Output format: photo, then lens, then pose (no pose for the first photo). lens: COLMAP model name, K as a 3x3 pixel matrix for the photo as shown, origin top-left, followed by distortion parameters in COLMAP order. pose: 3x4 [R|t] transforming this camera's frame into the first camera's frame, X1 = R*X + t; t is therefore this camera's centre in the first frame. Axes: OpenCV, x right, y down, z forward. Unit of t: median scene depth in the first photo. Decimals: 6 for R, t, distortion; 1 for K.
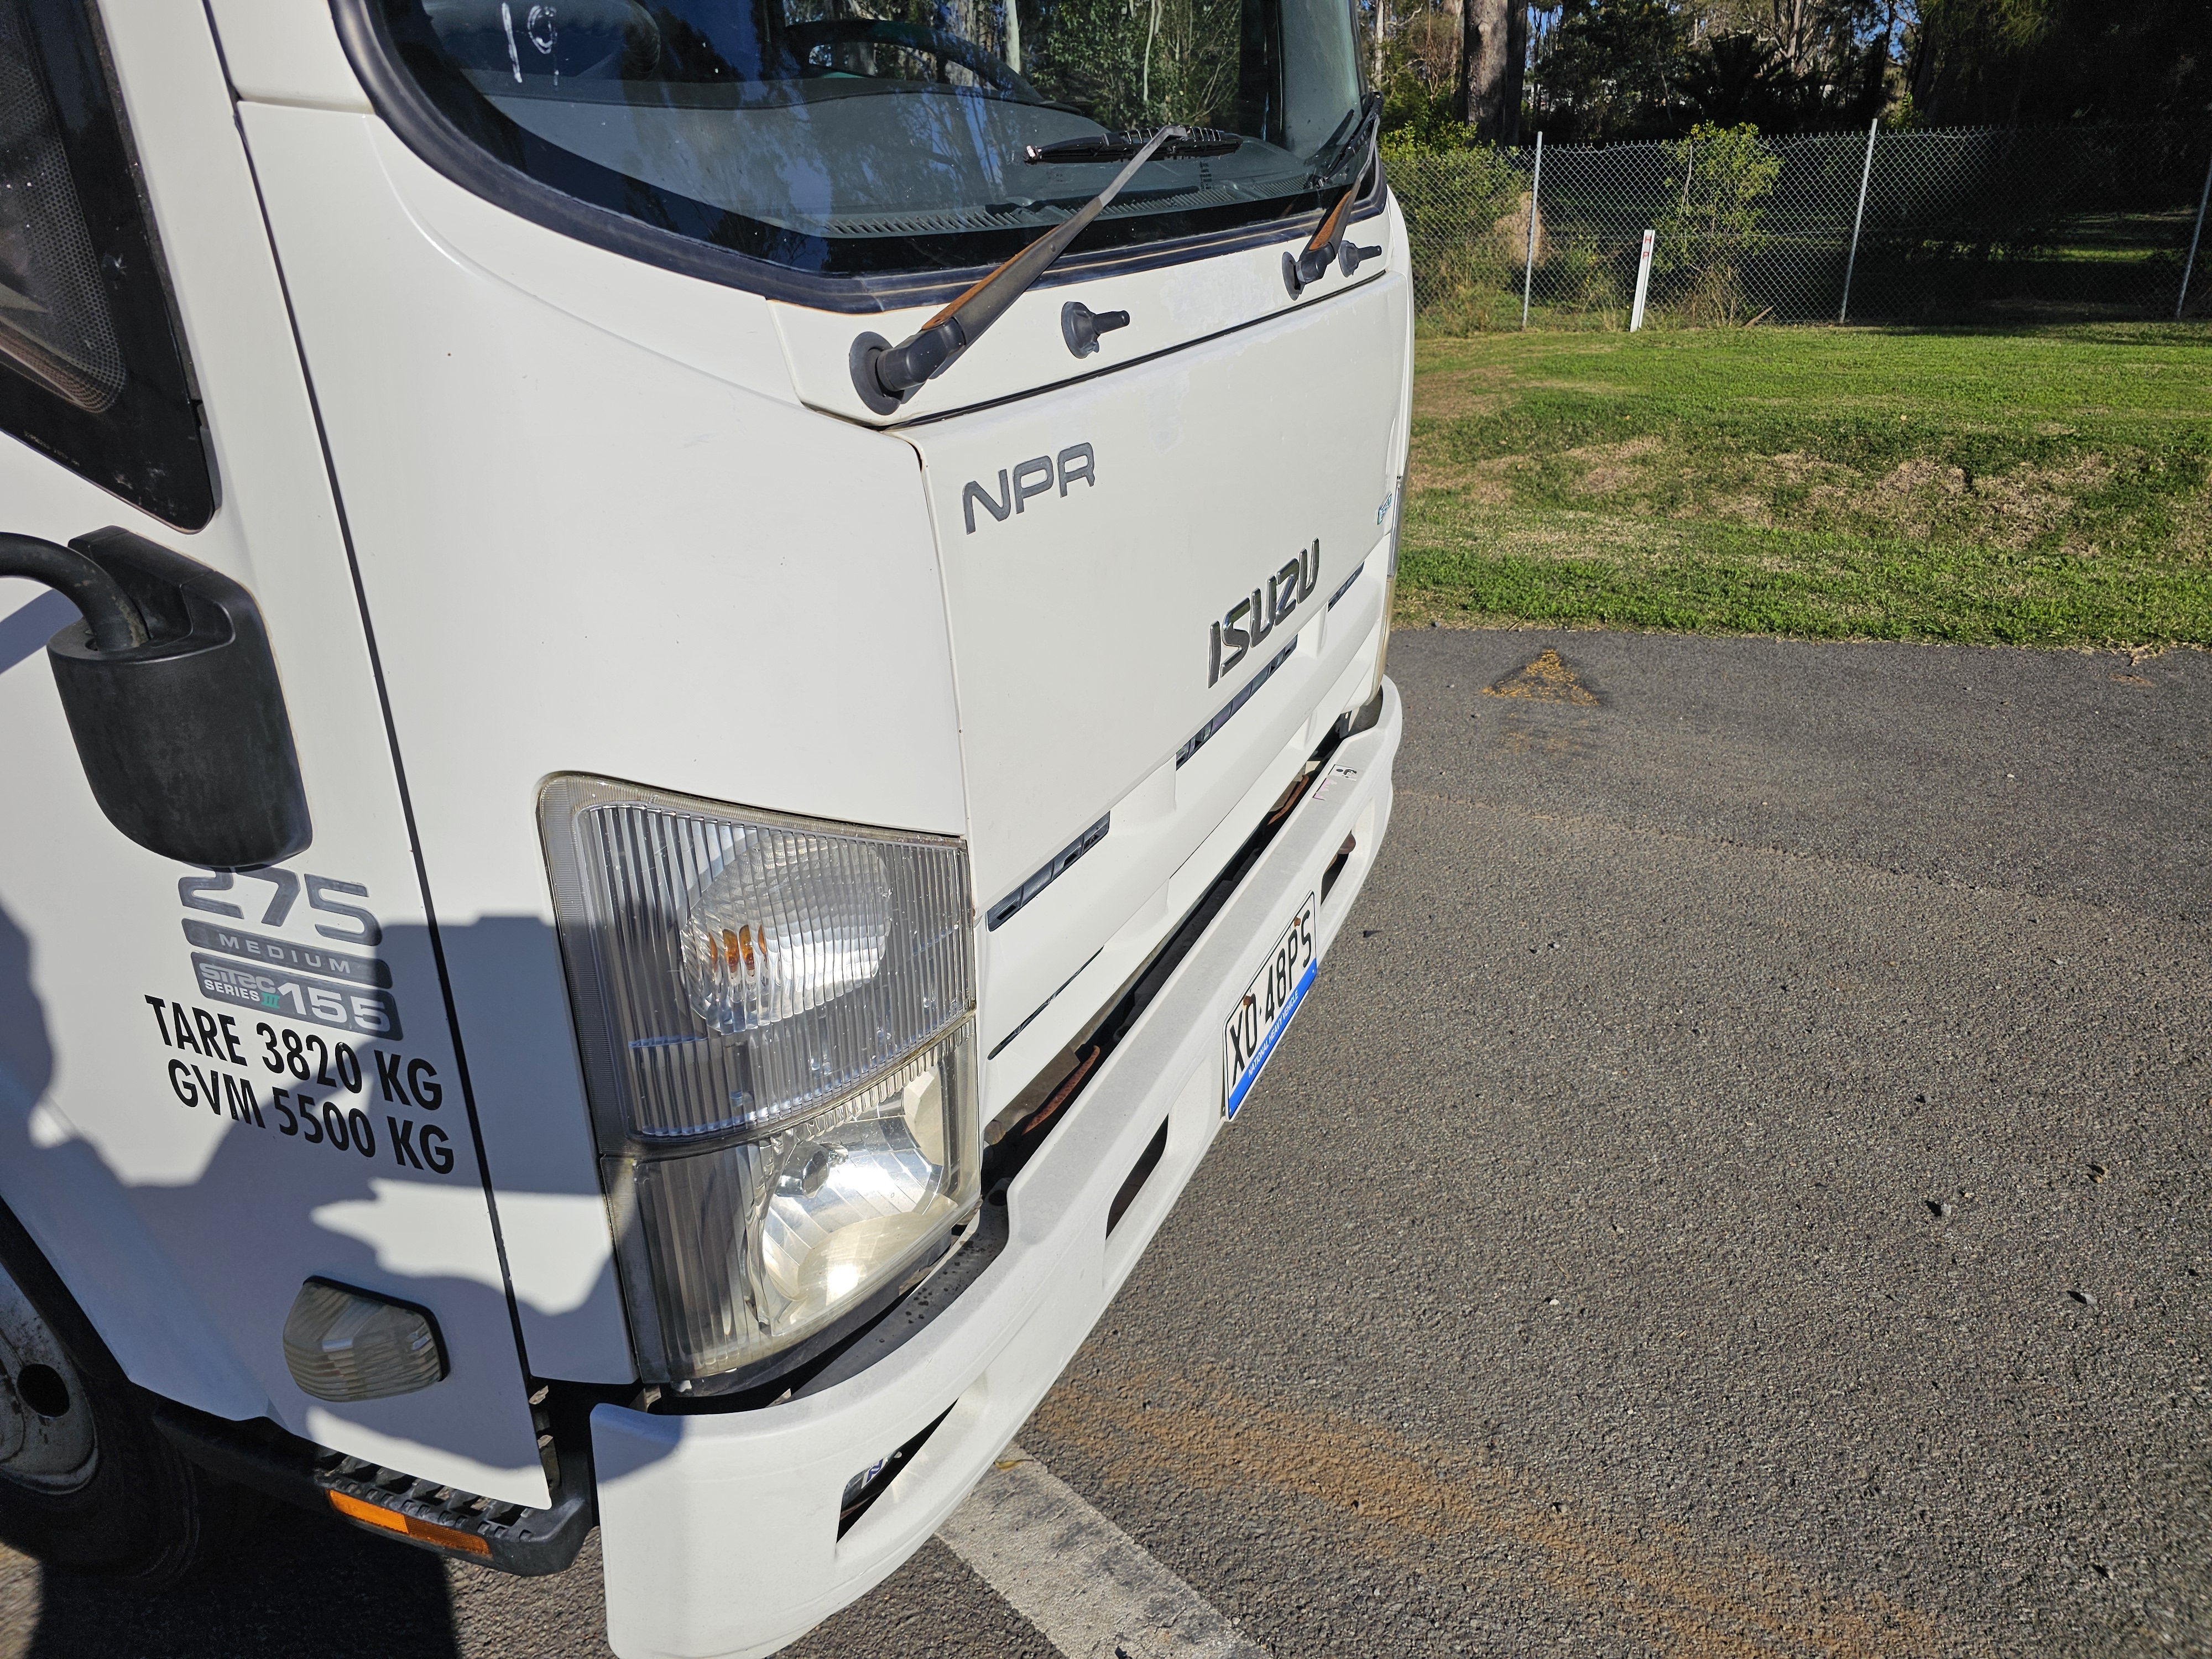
lens RADIAL K [[1494.6, 0, 1093.3], [0, 1494.6, 825.9], [0, 0, 1]] dist [0.058632, -0.050390]
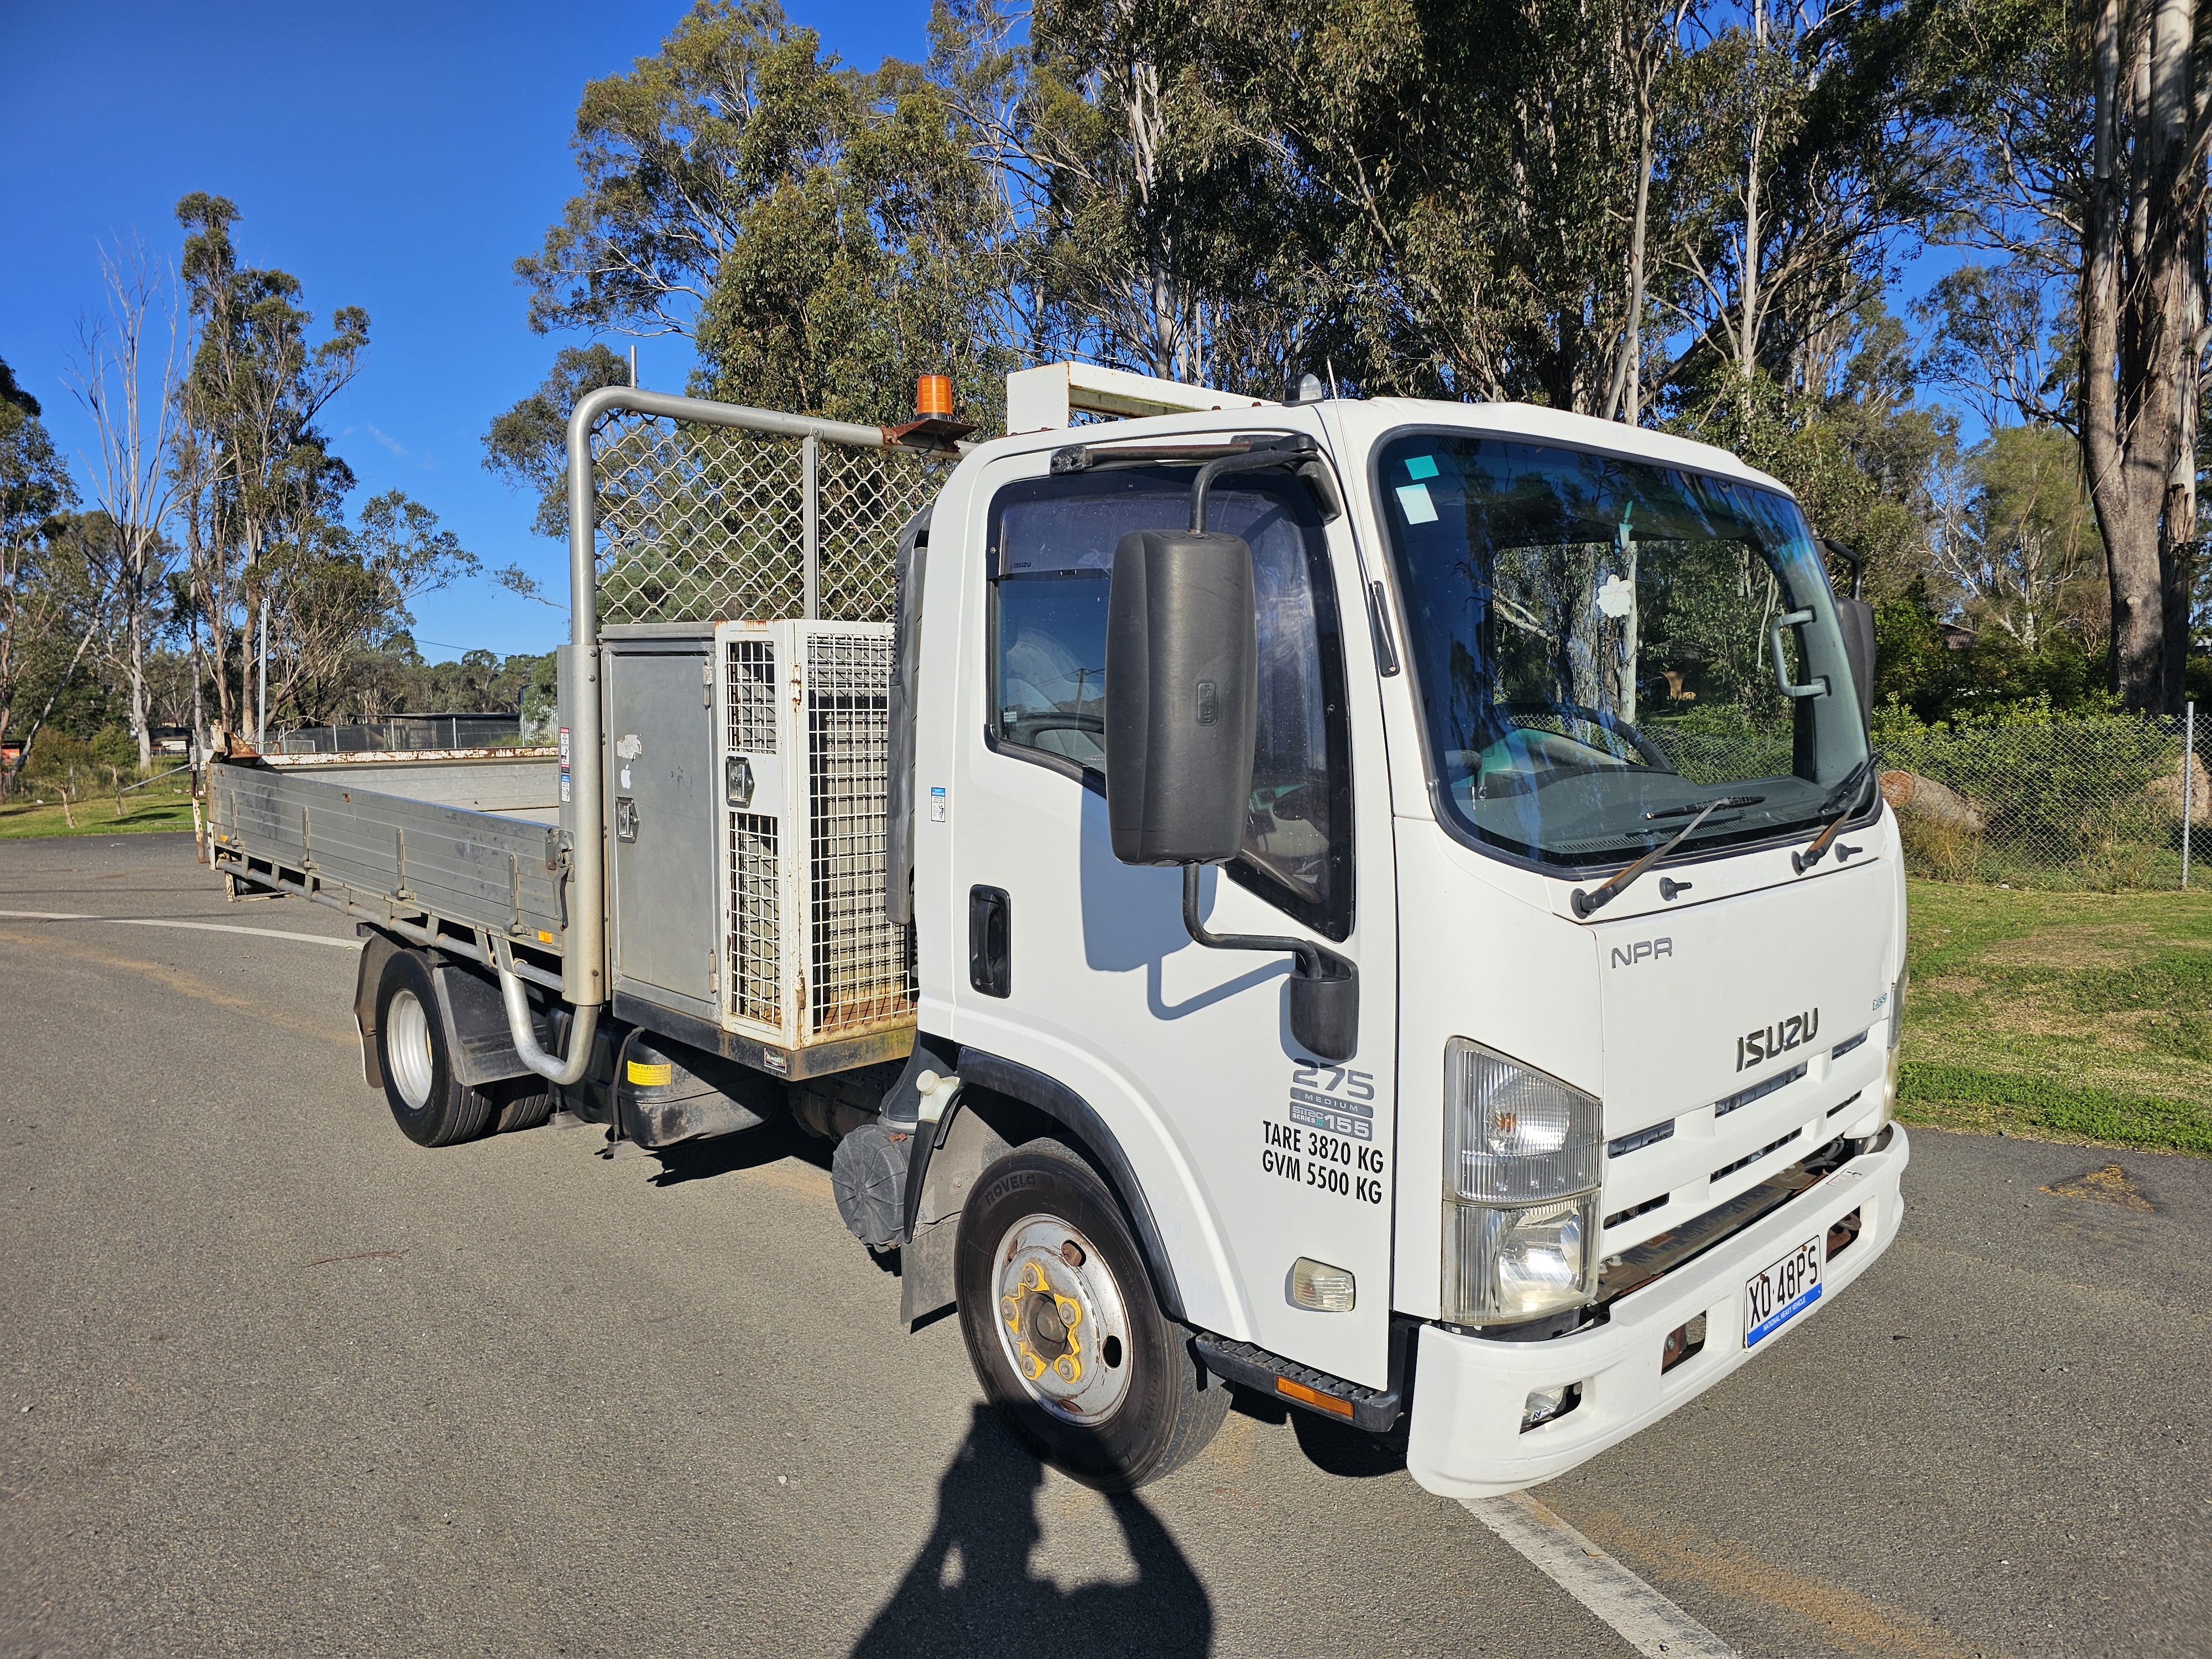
lens RADIAL K [[1494.6, 0, 1111.6], [0, 1494.6, 841.9], [0, 0, 1]] dist [0.058632, -0.050390]
pose [[0.930500, 0.041945, -0.363881, 0.020989], [-0.155345, 0.944846, -0.288329, 0.244954], [0.331718, 0.324817, 0.885696, -0.830463]]
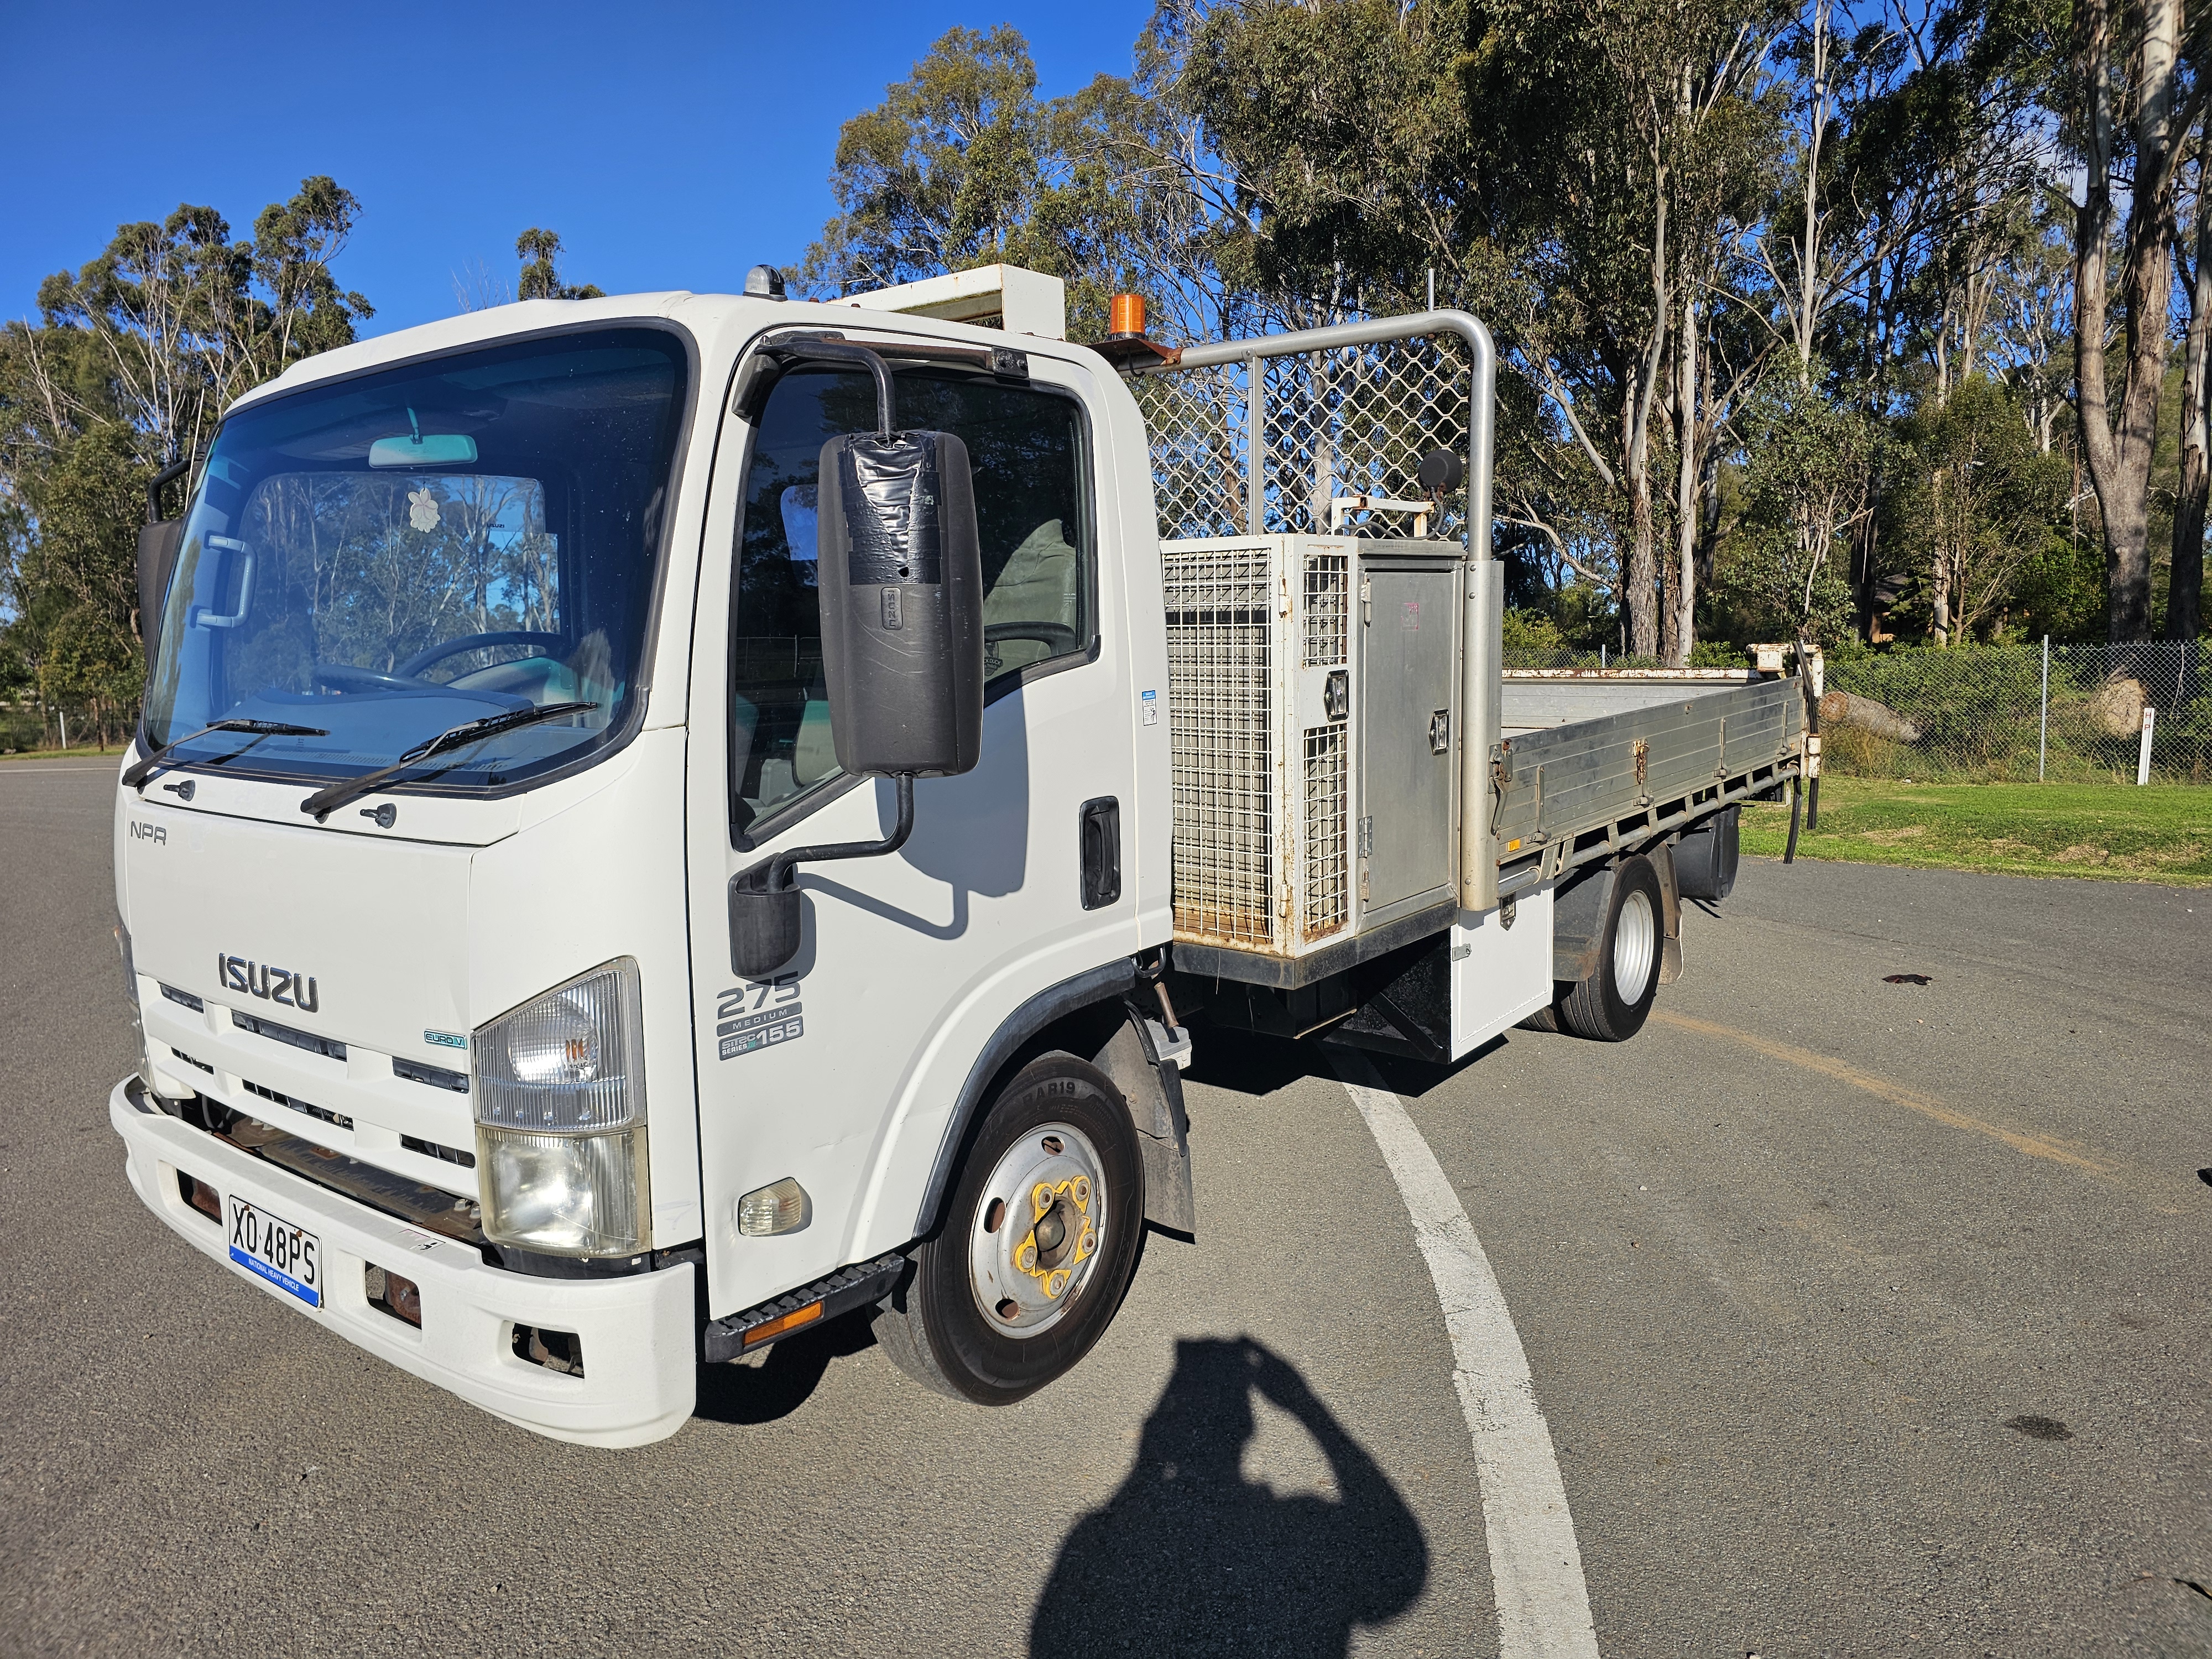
lens RADIAL K [[1494.6, 0, 1110.0], [0, 1494.6, 821.3], [0, 0, 1]] dist [0.058632, -0.050390]
pose [[0.864643, 0.059637, -0.498835, 2.381582], [-0.205250, 0.948216, -0.242403, 1.490222], [0.458547, 0.311978, 0.832109, -3.453059]]
